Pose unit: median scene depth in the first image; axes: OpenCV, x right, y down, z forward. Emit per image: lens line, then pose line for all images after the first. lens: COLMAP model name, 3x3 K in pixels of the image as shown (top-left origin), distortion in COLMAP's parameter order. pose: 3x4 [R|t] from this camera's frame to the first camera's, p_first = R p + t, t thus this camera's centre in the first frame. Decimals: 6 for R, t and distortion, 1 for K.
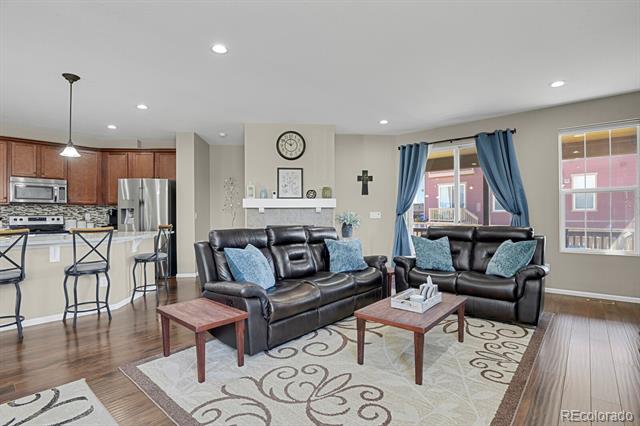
lens RADIAL K [[312.8, 0, 322.1], [0, 312.8, 216.5], [0, 0, 1]] dist [-0.019991, -0.004841]
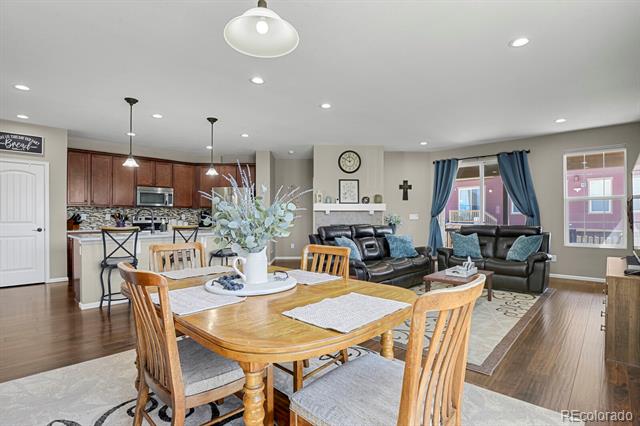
lens RADIAL K [[312.8, 0, 322.5], [0, 312.8, 216.1], [0, 0, 1]] dist [-0.019991, -0.004841]
pose [[0.998990, 0.004376, -0.044723, -0.153785], [-0.004575, 0.999980, -0.004342, 0.000183], [0.044703, 0.004543, 0.998990, -0.281332]]
